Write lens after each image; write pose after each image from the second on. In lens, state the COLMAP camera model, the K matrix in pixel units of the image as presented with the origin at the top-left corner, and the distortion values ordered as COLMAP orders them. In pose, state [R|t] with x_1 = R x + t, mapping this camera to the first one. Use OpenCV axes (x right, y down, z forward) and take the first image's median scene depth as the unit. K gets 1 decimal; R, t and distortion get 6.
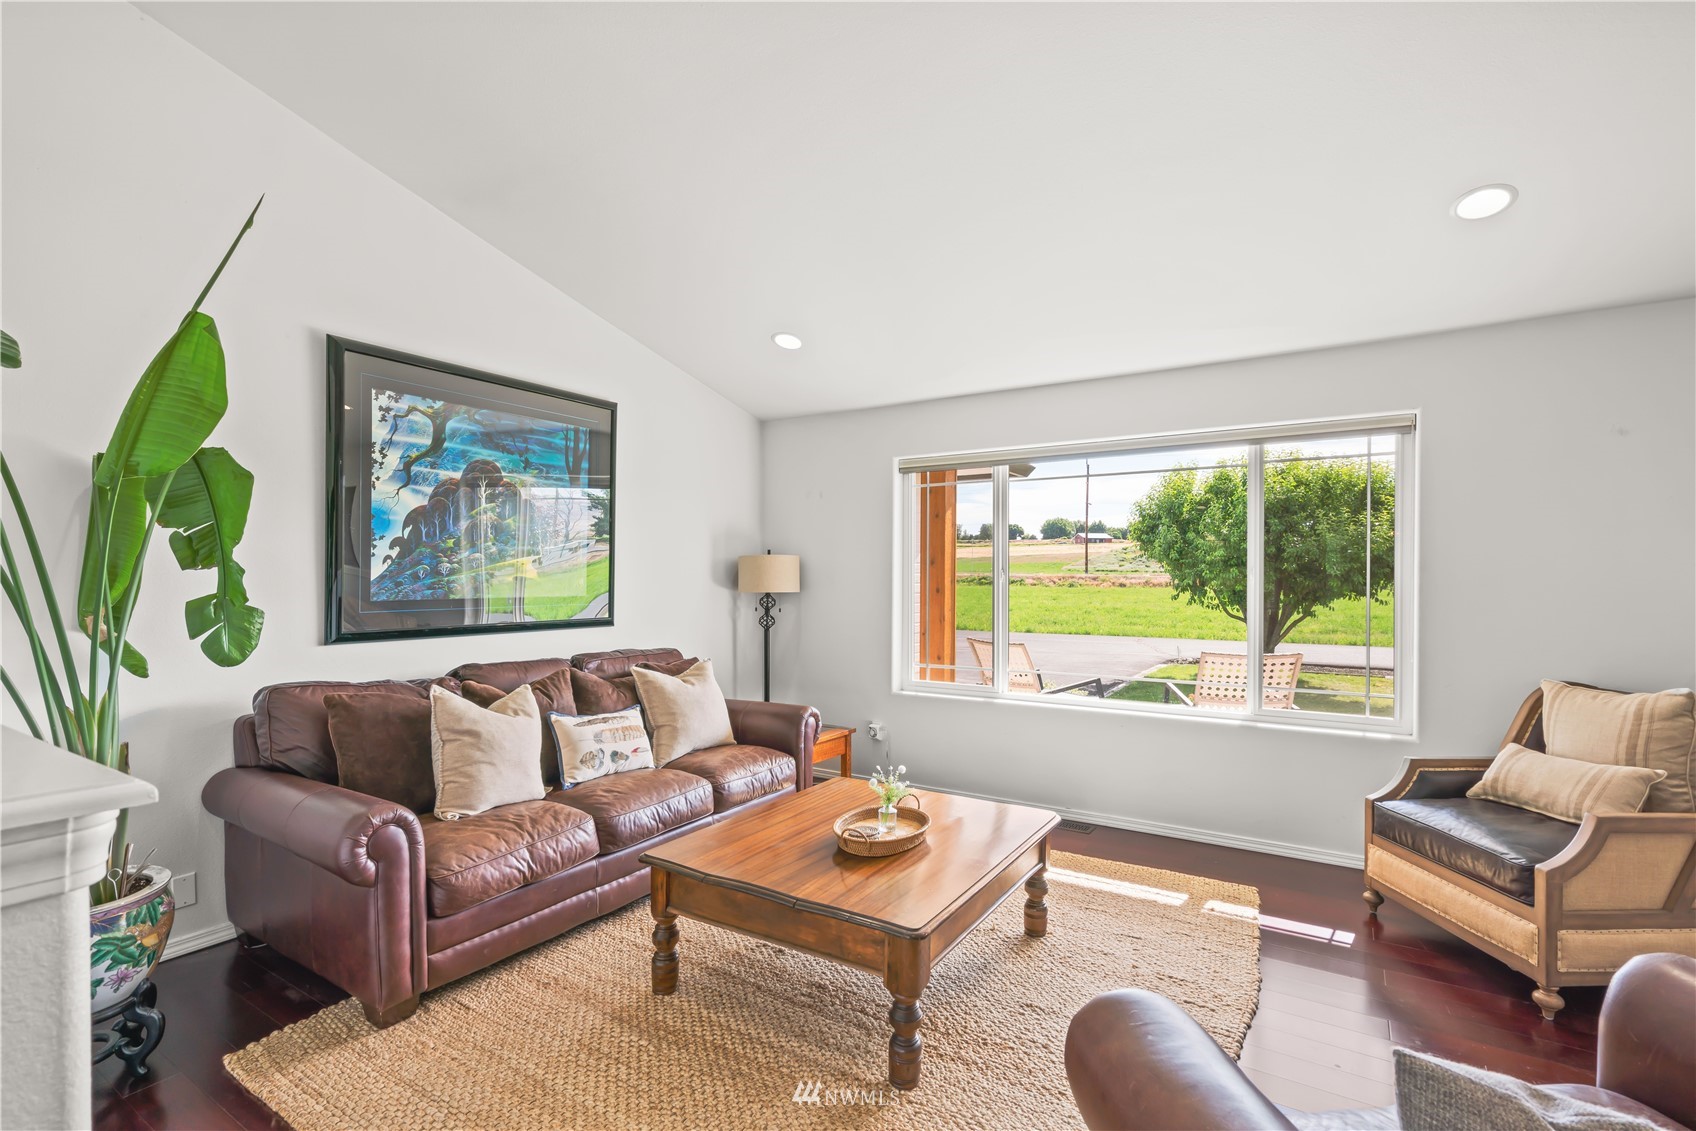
lens RADIAL K [[783.0, 0, 841.6], [0, 783.0, 580.6], [0, 0, 1]] dist [-0.001271, 0.009251]
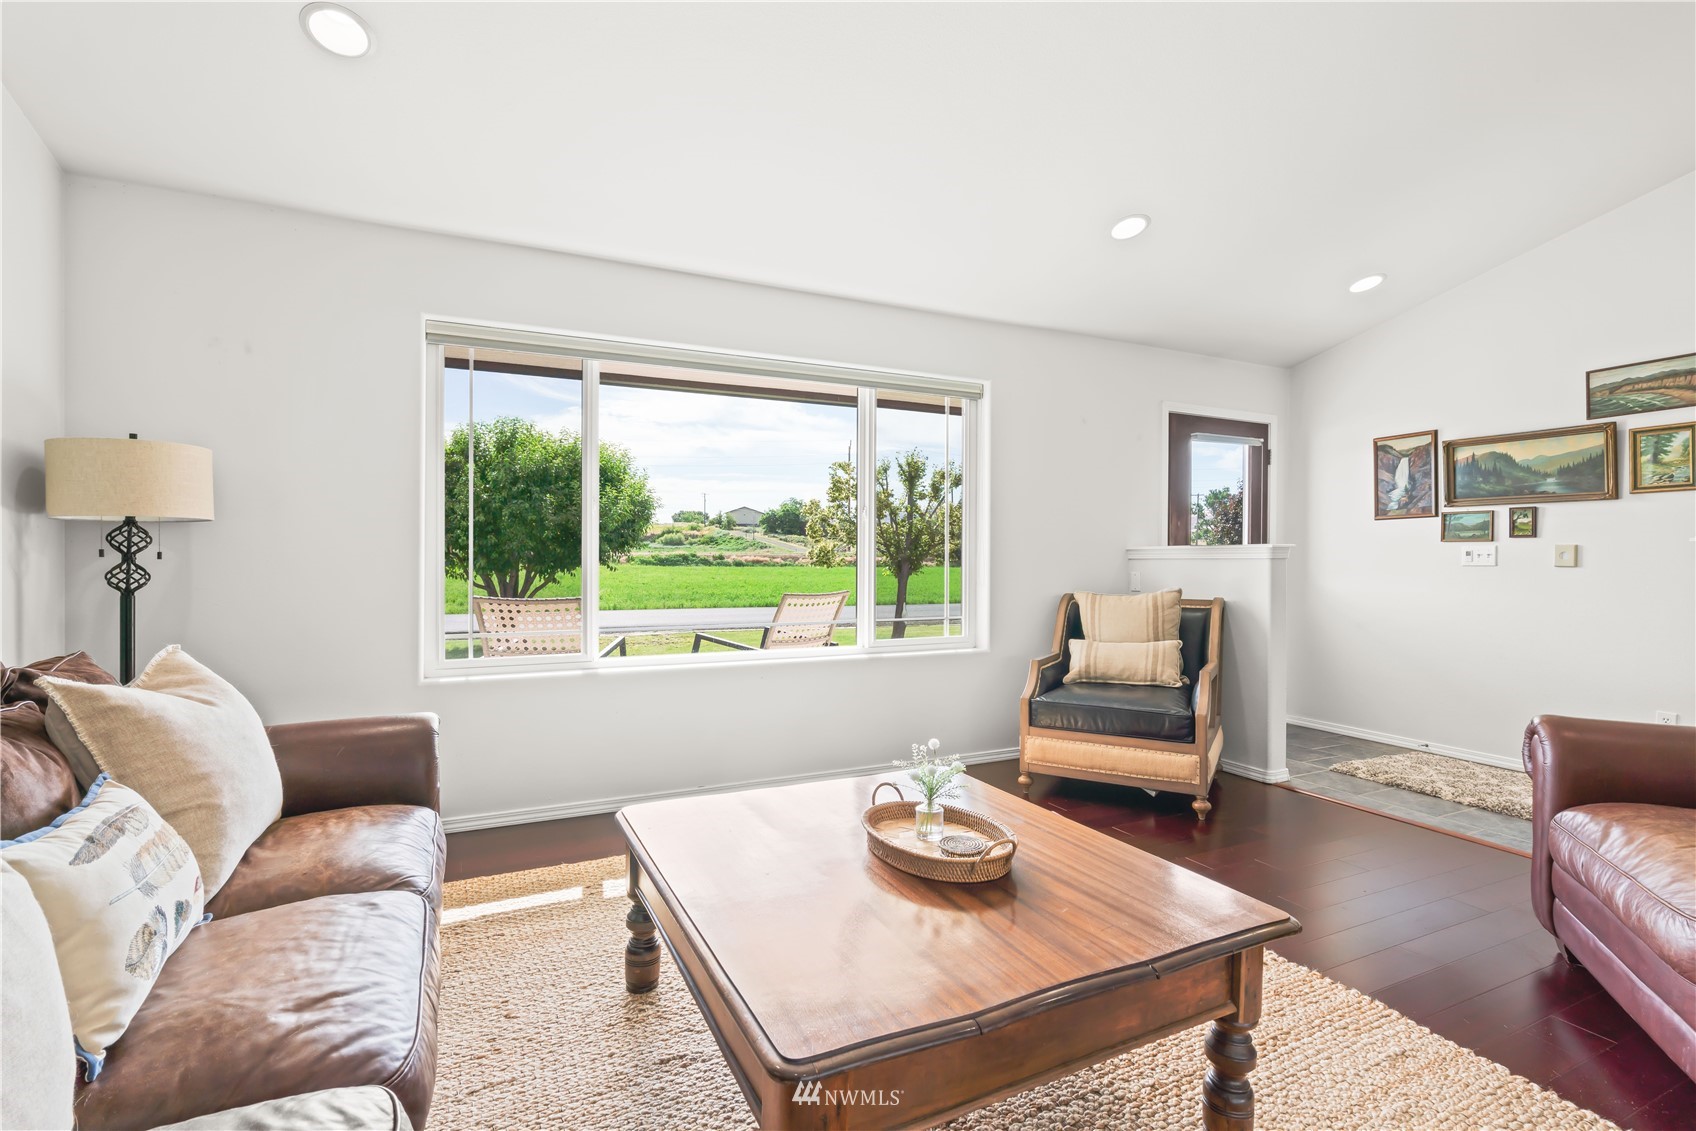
lens RADIAL K [[779.9, 0, 840.0], [0, 779.9, 566.2], [0, 0, 1]] dist [-0.000730, -0.000424]
pose [[0.527916, -0.007143, 0.849266, -0.470650], [-0.001529, 0.999955, 0.009361, 0.067325], [-0.849295, -0.006240, 0.527882, 0.609283]]
